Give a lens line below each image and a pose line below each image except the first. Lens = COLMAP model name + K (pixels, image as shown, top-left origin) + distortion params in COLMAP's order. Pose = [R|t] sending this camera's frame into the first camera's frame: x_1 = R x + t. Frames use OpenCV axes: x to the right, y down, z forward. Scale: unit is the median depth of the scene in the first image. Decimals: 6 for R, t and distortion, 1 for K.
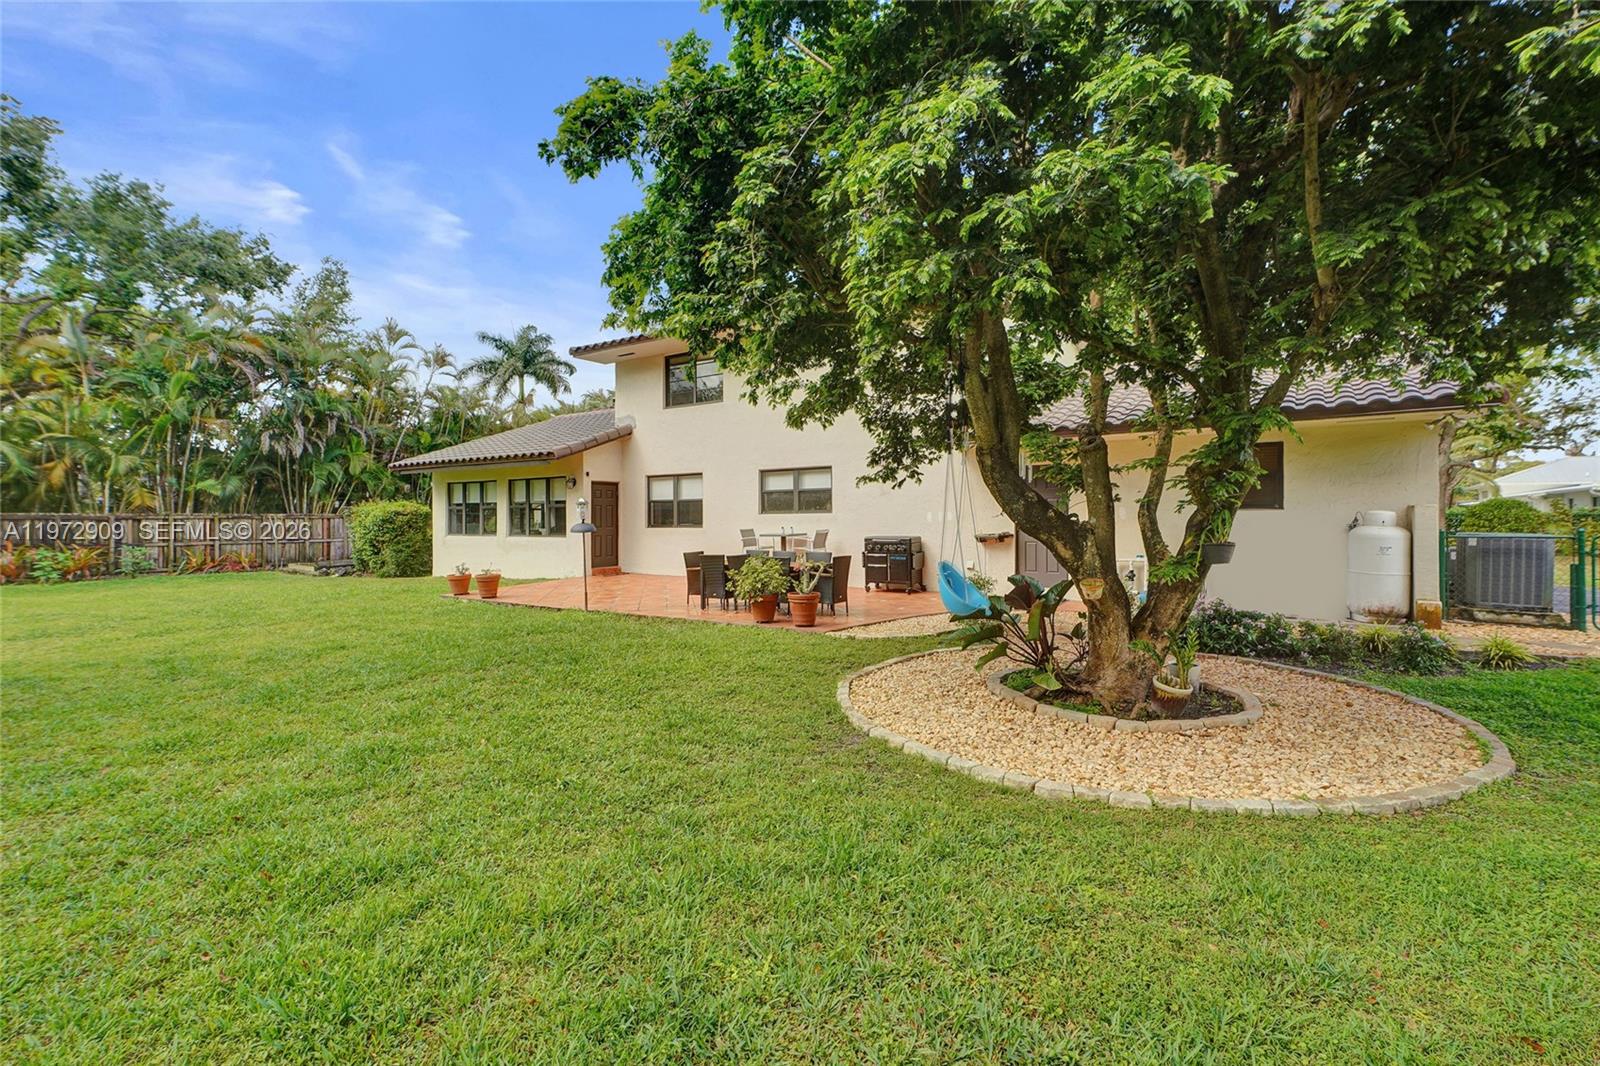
lens RADIAL K [[729.1, 0, 790.9], [0, 729.1, 539.7], [0, 0, 1]] dist [0.018753, 0.000021]
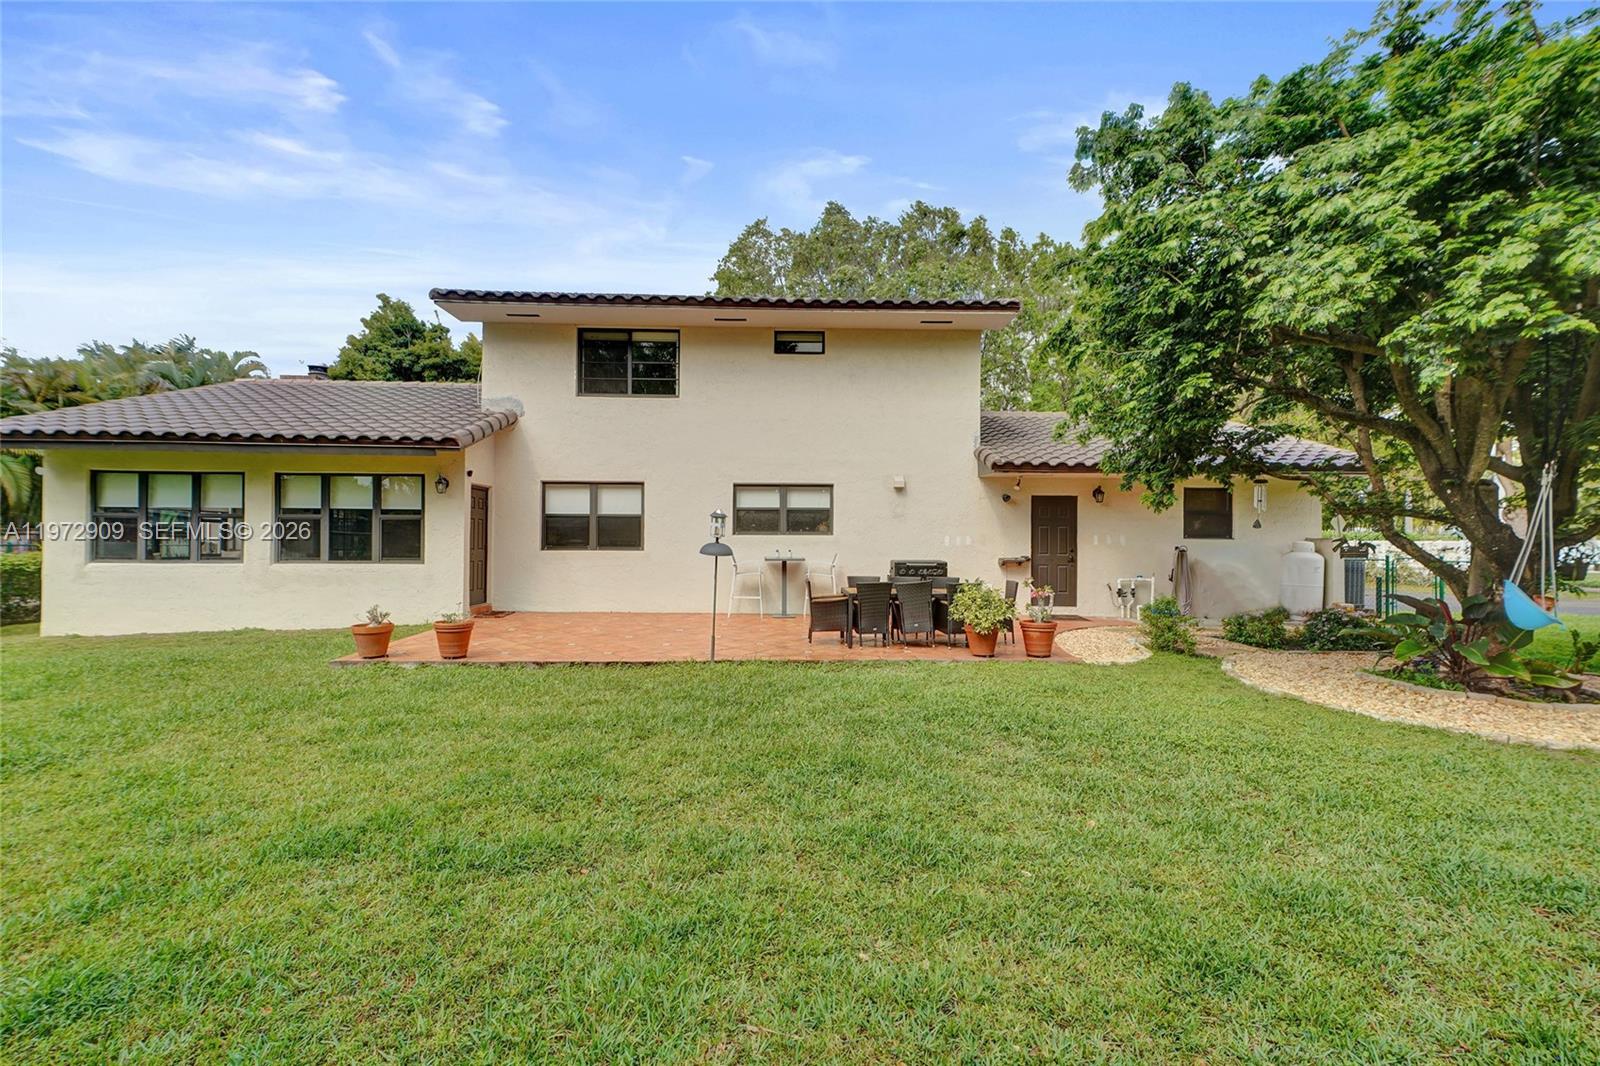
lens RADIAL K [[729.1, 0, 790.9], [0, 729.1, 539.7], [0, 0, 1]] dist [0.018753, 0.000021]
pose [[0.783608, 0.011073, 0.621157, -0.385961], [0.008208, 0.999569, -0.028173, -0.003804], [-0.621201, 0.027175, 0.783180, 0.215896]]
